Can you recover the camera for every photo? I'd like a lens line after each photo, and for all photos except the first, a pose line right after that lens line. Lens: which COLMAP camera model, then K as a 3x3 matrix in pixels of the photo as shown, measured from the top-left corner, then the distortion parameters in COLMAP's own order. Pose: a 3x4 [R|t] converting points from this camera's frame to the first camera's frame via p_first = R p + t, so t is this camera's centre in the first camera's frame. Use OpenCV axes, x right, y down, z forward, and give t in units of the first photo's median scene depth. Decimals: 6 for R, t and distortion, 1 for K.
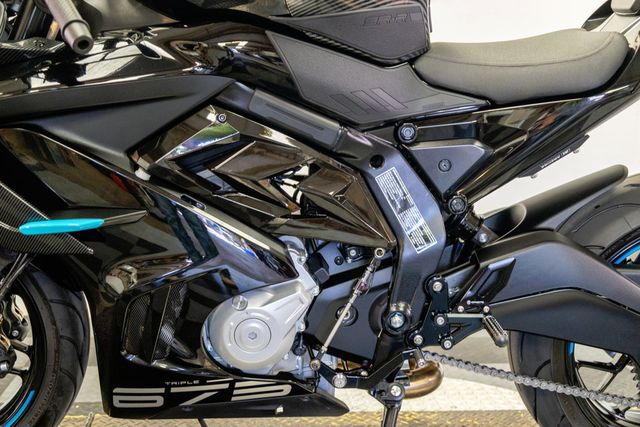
lens RADIAL K [[932.0, 0, 320.0], [0, 932.0, 213.5], [0, 0, 1]] dist [0.020473, -0.048205]
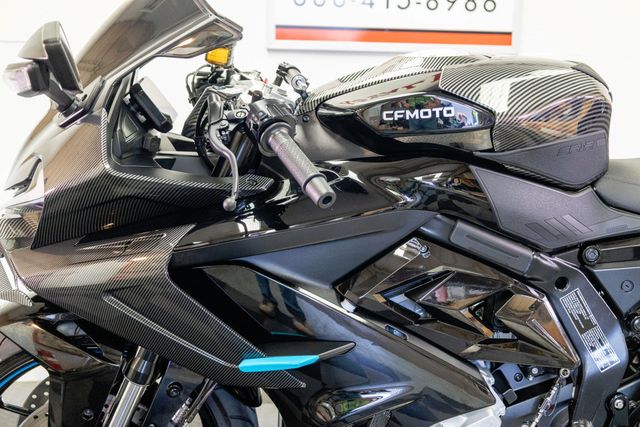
lens RADIAL K [[932.0, 0, 320.0], [0, 932.0, 213.5], [0, 0, 1]] dist [0.020473, -0.048205]
pose [[0.999829, -0.006256, 0.017379, -0.218647], [0.006404, 0.999944, -0.008425, -0.123981], [-0.017326, 0.008535, 0.999813, -0.016308]]
